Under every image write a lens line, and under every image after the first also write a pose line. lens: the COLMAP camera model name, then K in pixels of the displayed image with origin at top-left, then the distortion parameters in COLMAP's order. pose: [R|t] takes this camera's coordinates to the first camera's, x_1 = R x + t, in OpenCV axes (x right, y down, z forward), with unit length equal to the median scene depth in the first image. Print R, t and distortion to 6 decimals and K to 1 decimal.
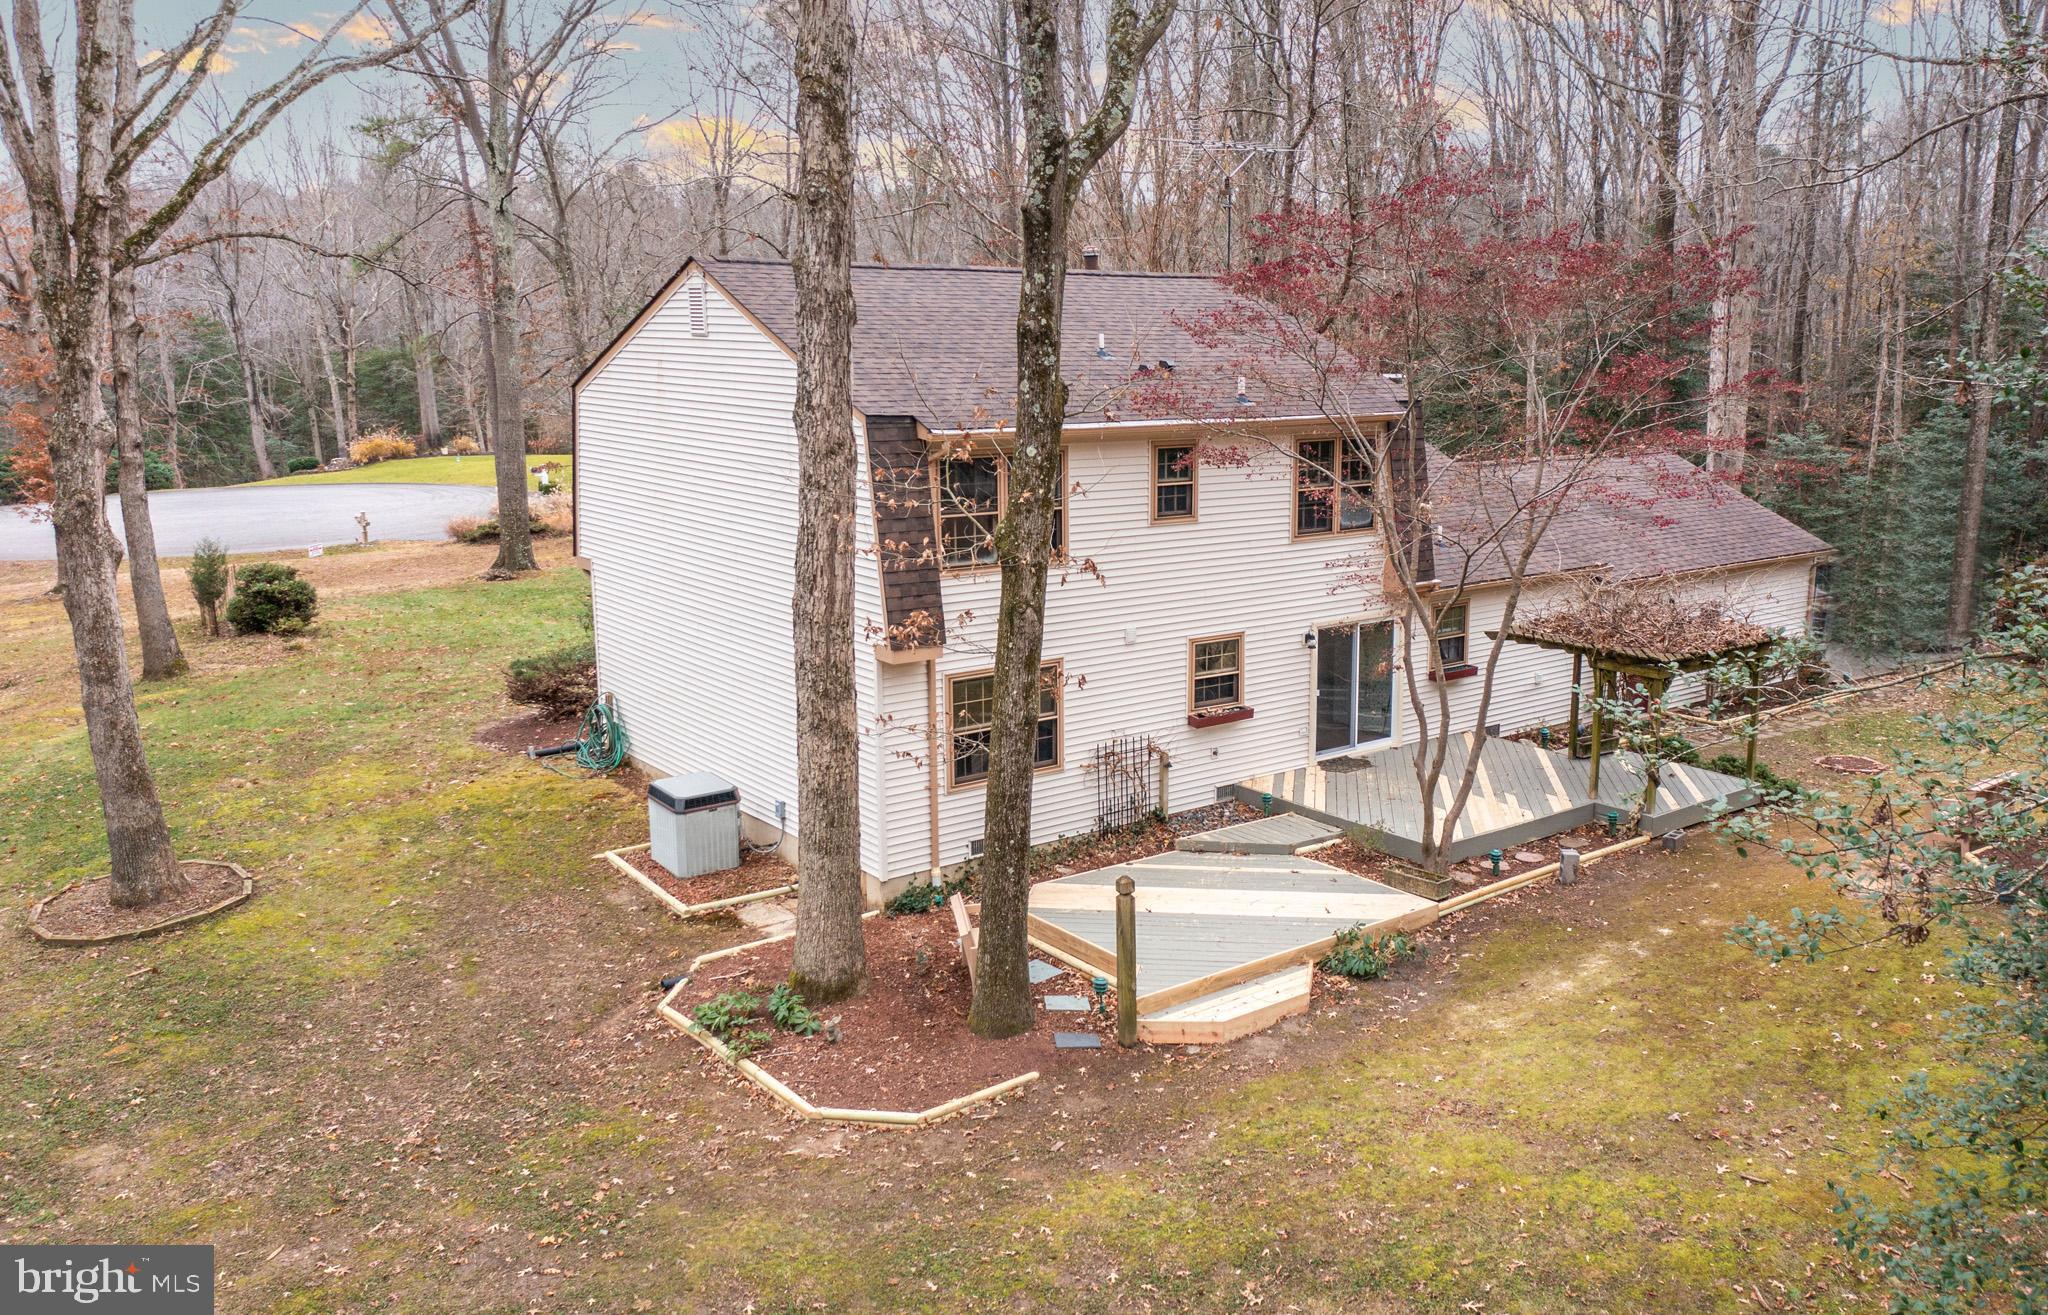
lens RADIAL K [[1698.7, 0, 1222.8], [0, 1698.7, 658.8], [0, 0, 1]] dist [-0.013587, 0.003900]
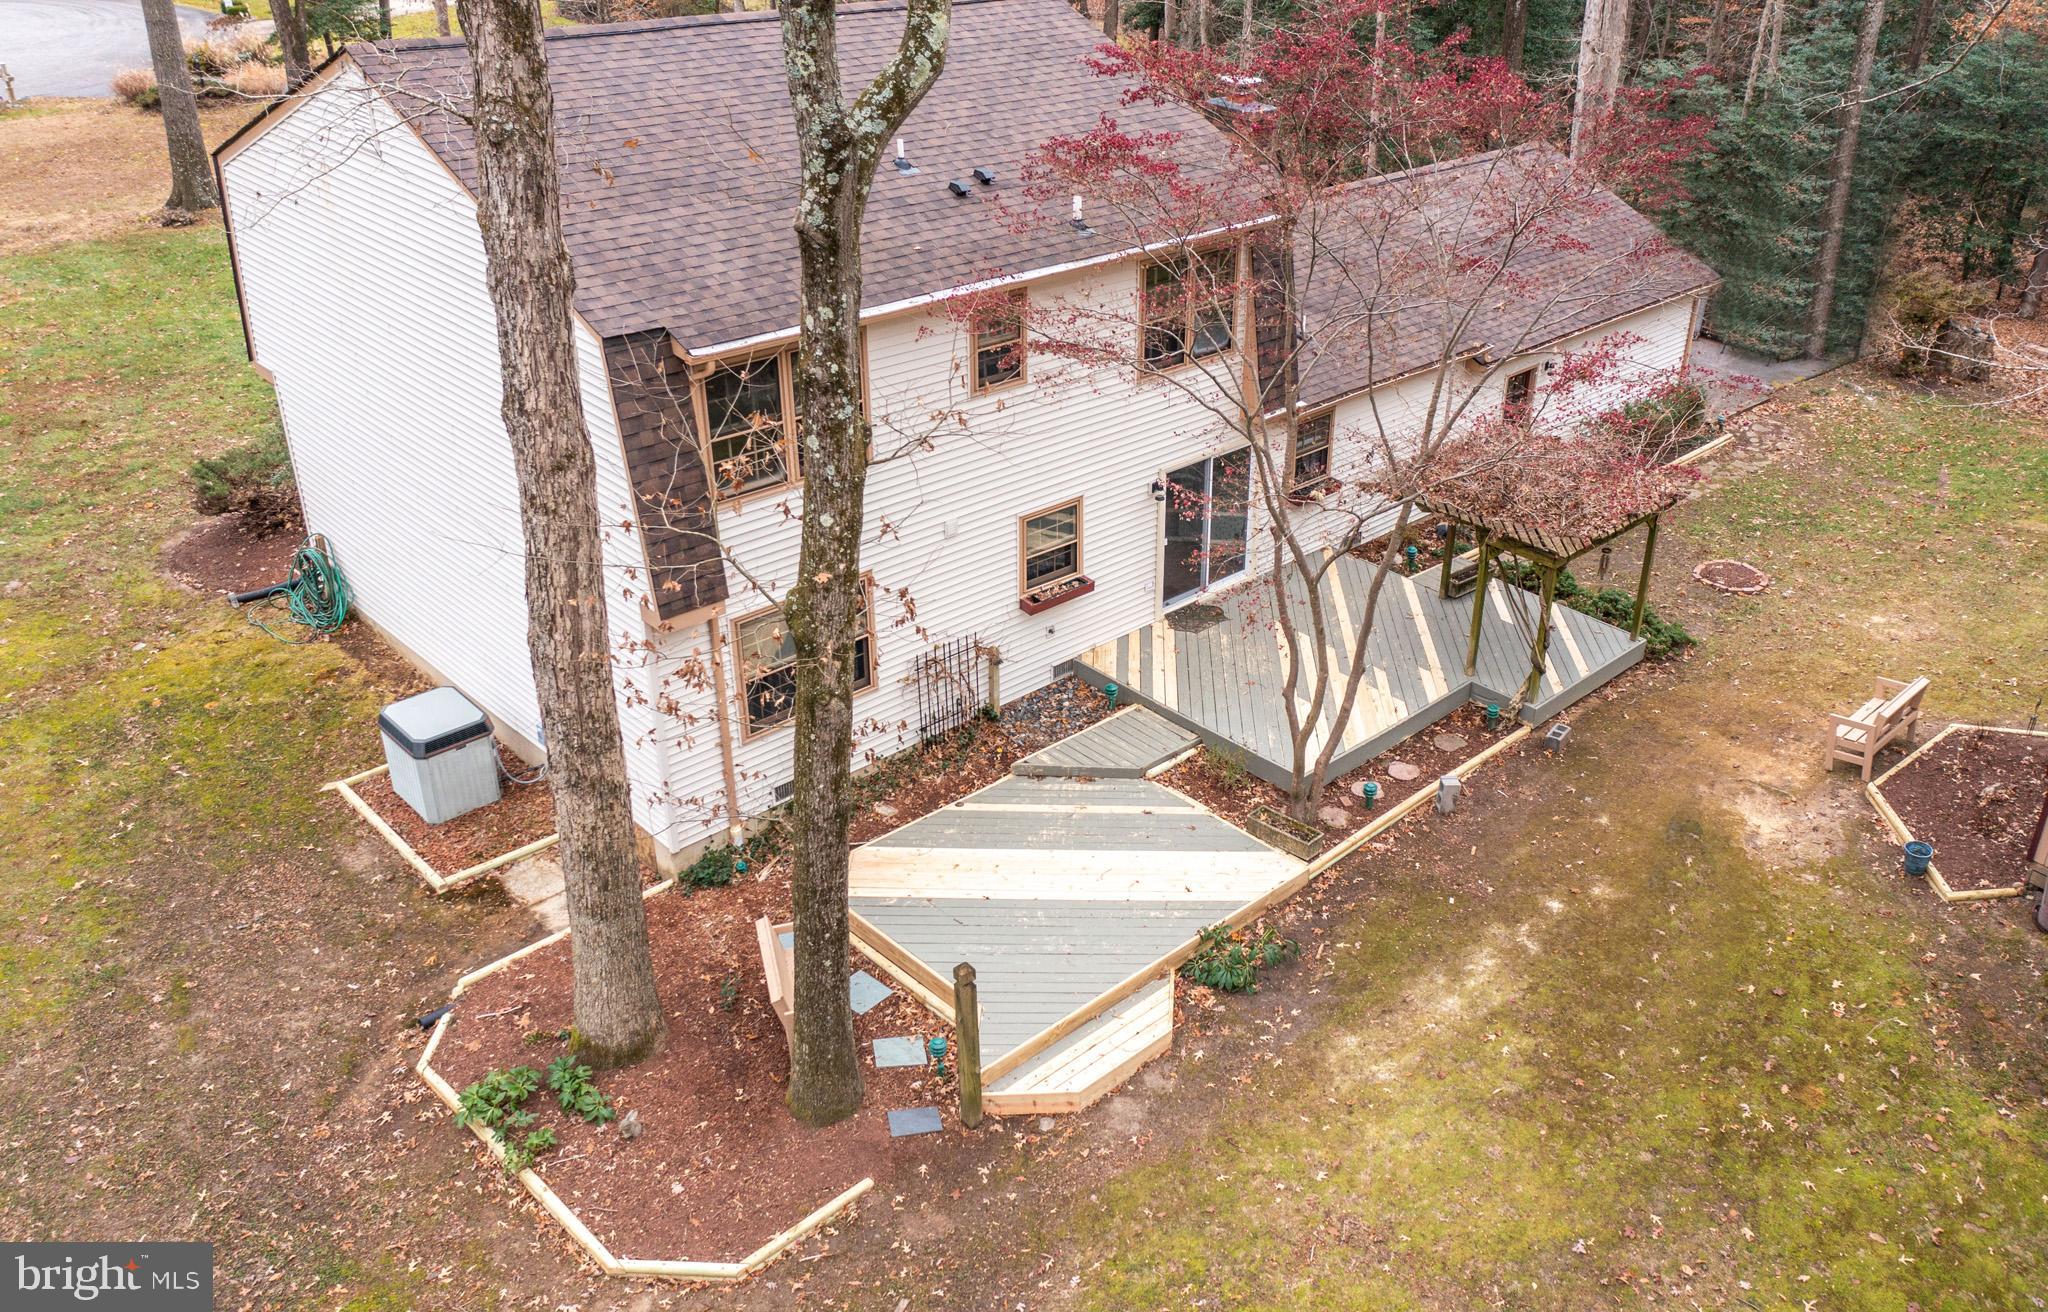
lens RADIAL K [[1698.7, 0, 1222.8], [0, 1698.7, 657.3], [0, 0, 1]] dist [-0.013587, 0.003900]
pose [[0.993654, -0.019441, 0.110788, -0.016964], [-0.014690, 0.954084, 0.299179, -0.240165], [-0.111518, -0.298908, 0.947744, 0.189905]]
